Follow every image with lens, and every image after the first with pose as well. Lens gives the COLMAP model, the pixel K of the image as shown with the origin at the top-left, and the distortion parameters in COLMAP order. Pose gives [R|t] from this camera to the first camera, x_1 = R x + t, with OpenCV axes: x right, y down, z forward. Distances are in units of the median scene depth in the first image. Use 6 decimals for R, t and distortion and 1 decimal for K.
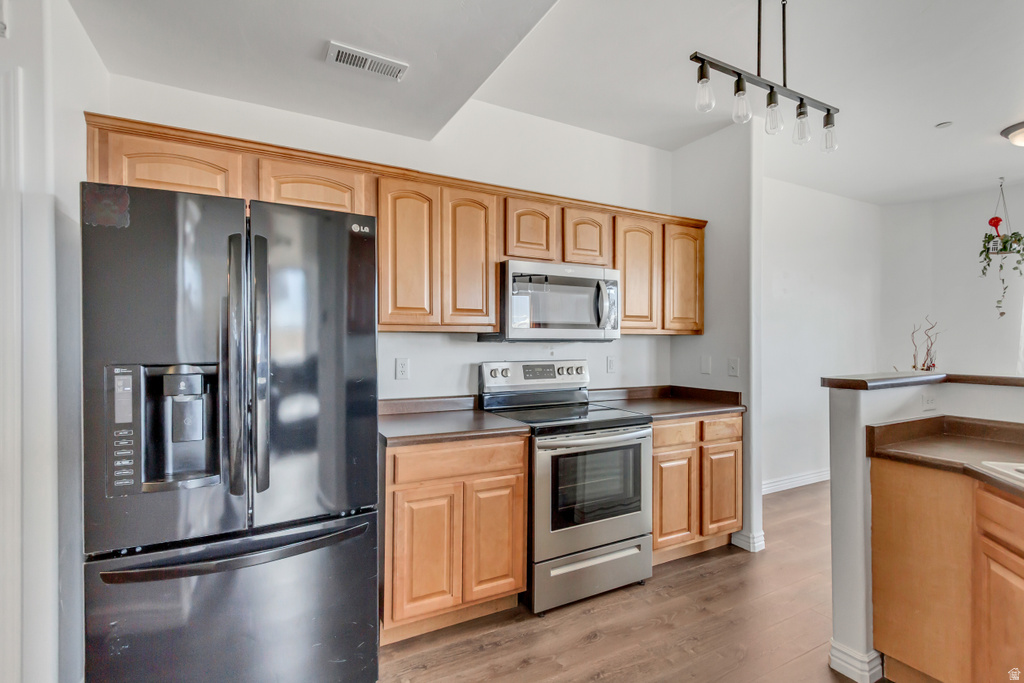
lens RADIAL K [[473.4, 0, 511.0], [0, 473.4, 345.5], [0, 0, 1]] dist [0.014304, -0.006255]
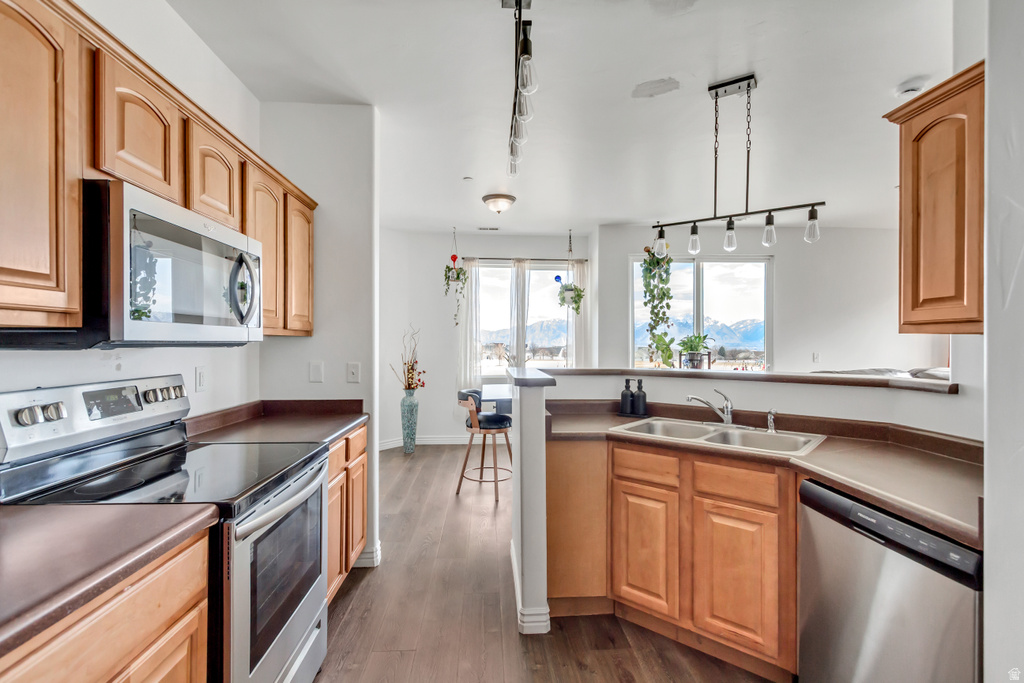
lens RADIAL K [[473.4, 0, 511.0], [0, 473.4, 345.5], [0, 0, 1]] dist [0.014304, -0.006255]
pose [[0.425521, -0.004467, 0.904938, -0.253515], [0.004644, 0.999985, 0.002752, -0.008558], [-0.904937, 0.003032, 0.425535, 0.382916]]
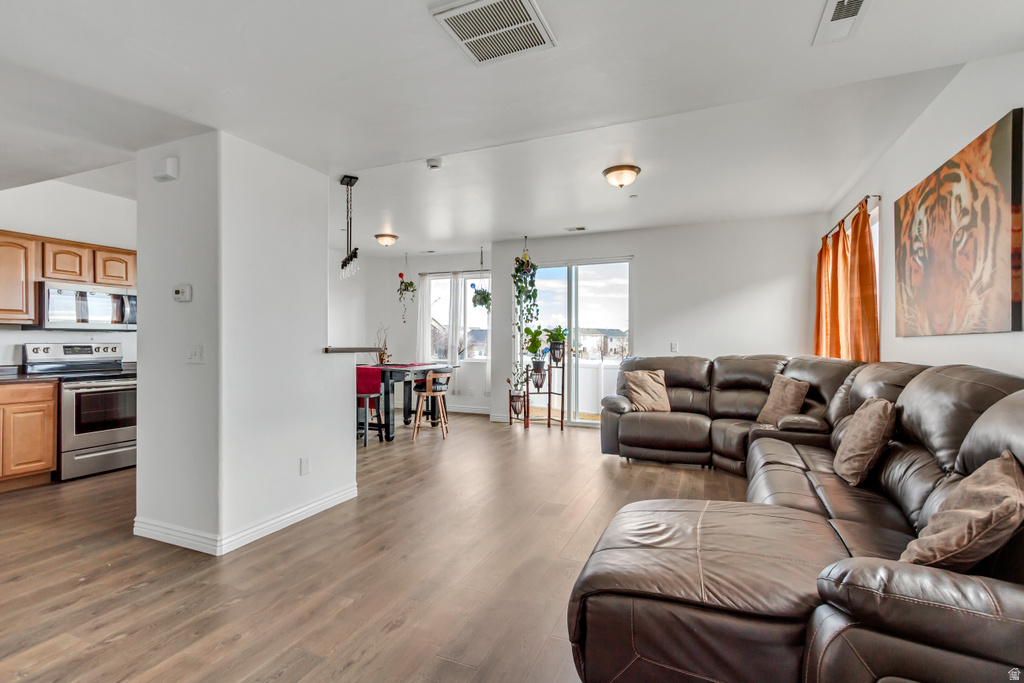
lens RADIAL K [[473.4, 0, 511.0], [0, 473.4, 345.5], [0, 0, 1]] dist [0.014304, -0.006255]
pose [[0.781485, -0.003627, 0.623914, 0.207688], [0.001859, 0.999992, 0.003484, 0.039747], [-0.623922, -0.001563, 0.781485, -1.216476]]
